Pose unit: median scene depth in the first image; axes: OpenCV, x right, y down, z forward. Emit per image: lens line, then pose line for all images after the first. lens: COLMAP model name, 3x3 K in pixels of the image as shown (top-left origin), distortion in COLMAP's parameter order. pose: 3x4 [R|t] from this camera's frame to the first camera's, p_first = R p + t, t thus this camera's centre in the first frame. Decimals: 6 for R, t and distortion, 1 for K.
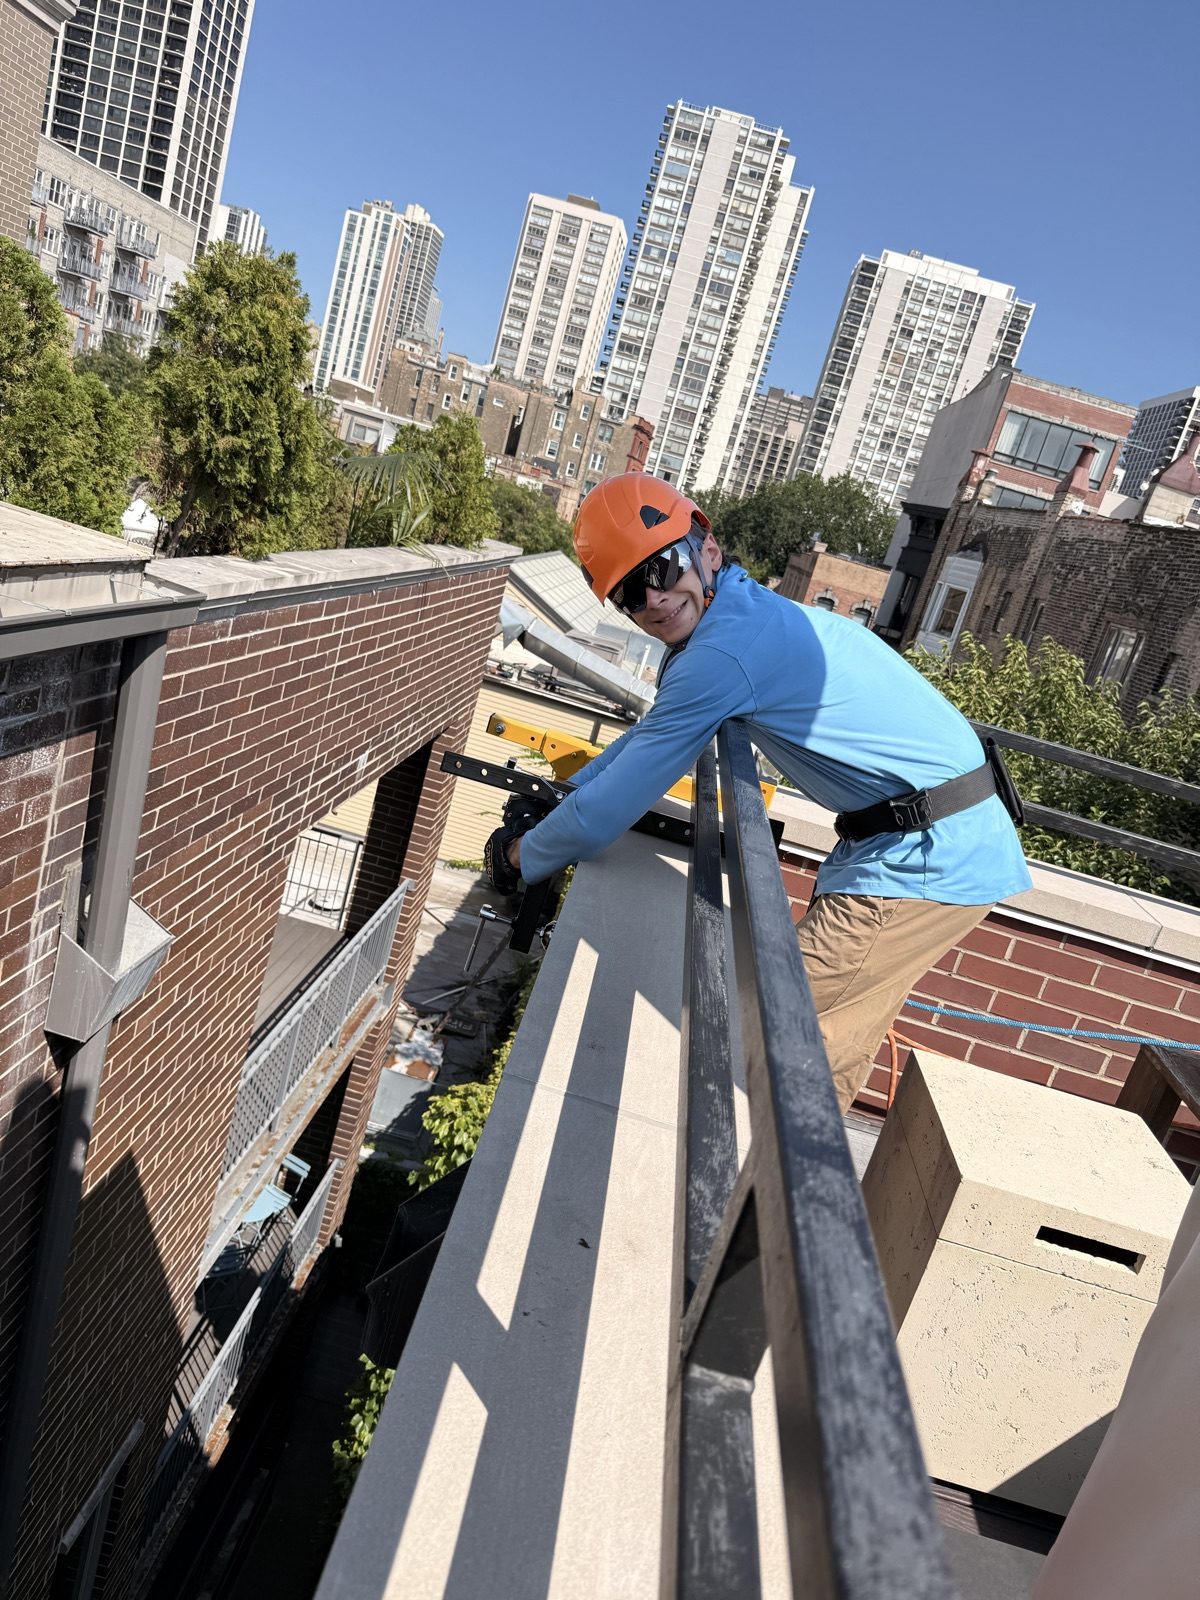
lens RADIAL K [[1137.4, 0, 600.0], [0, 1137.4, 800.0], [0, 0, 1]] dist [0.037390, -0.049915]
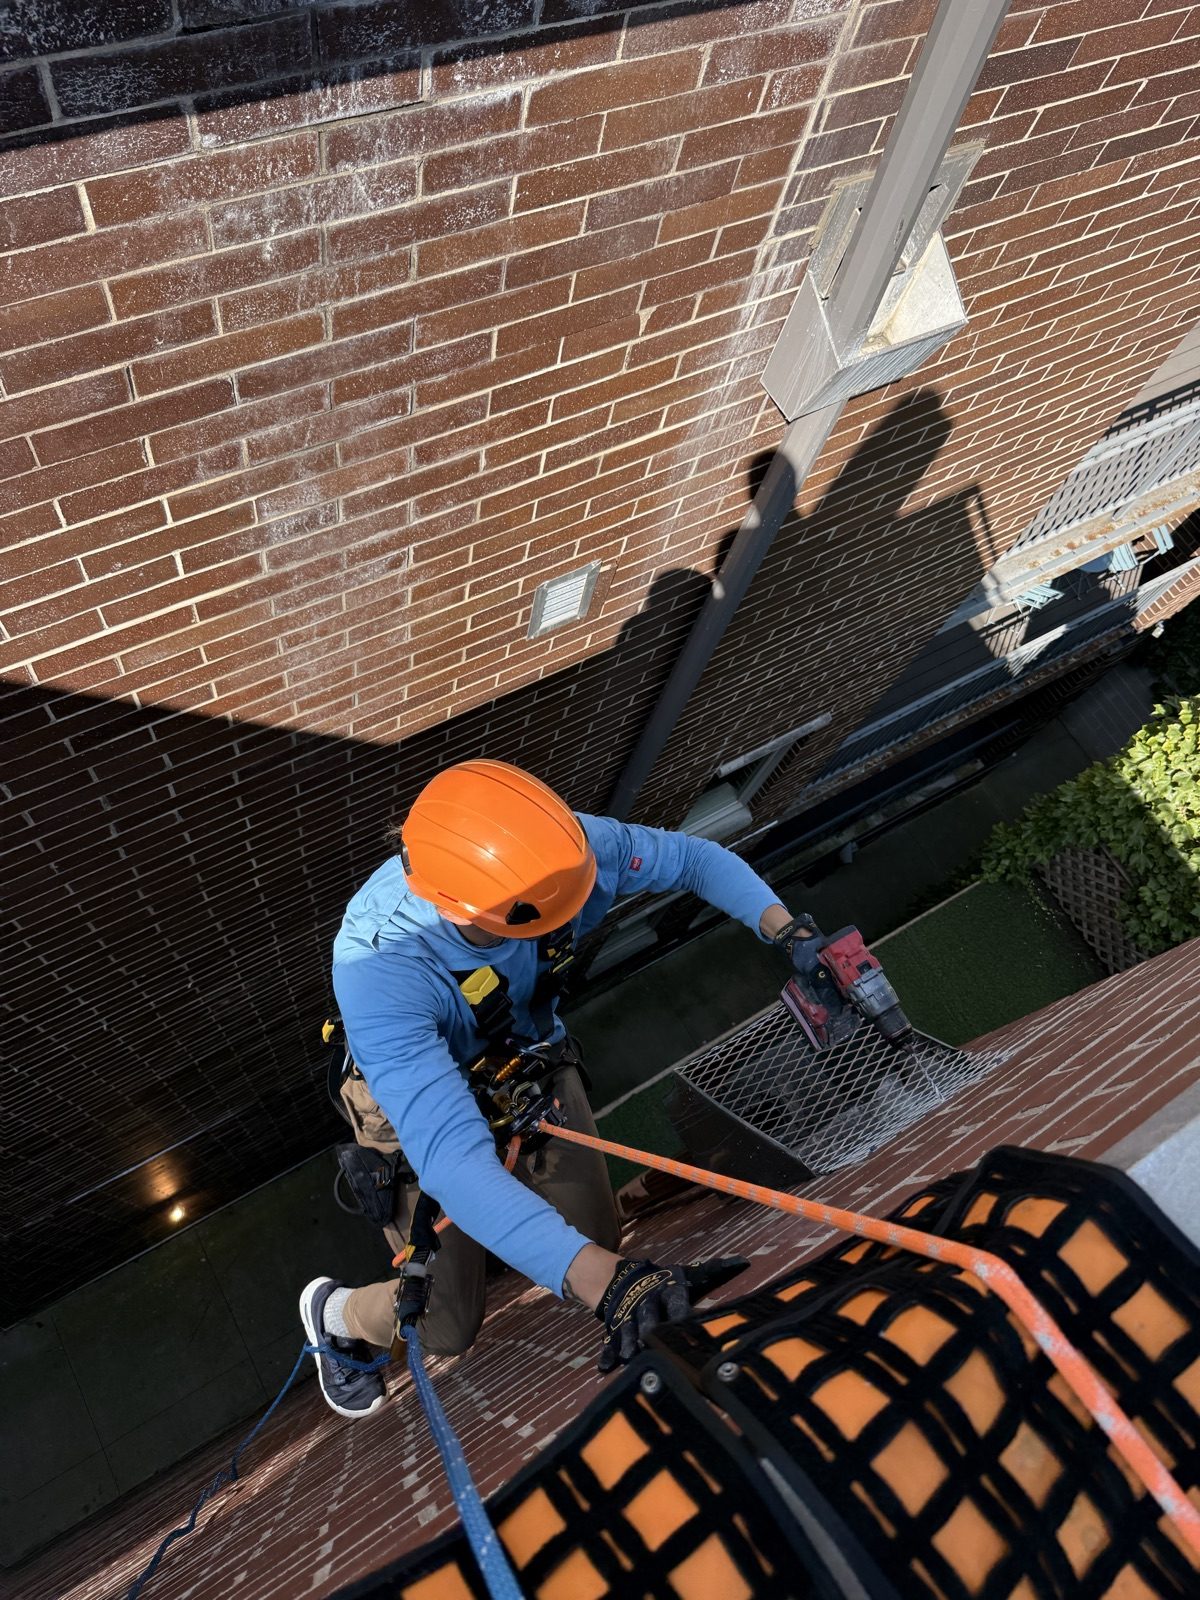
lens RADIAL K [[1137.4, 0, 600.0], [0, 1137.4, 800.0], [0, 0, 1]] dist [0.037390, -0.049915]
pose [[0.617663, 0.637608, -0.460379, 0.000832], [-0.222634, 0.703210, 0.675226, -0.116893], [0.754272, -0.314566, 0.576300, 0.391285]]
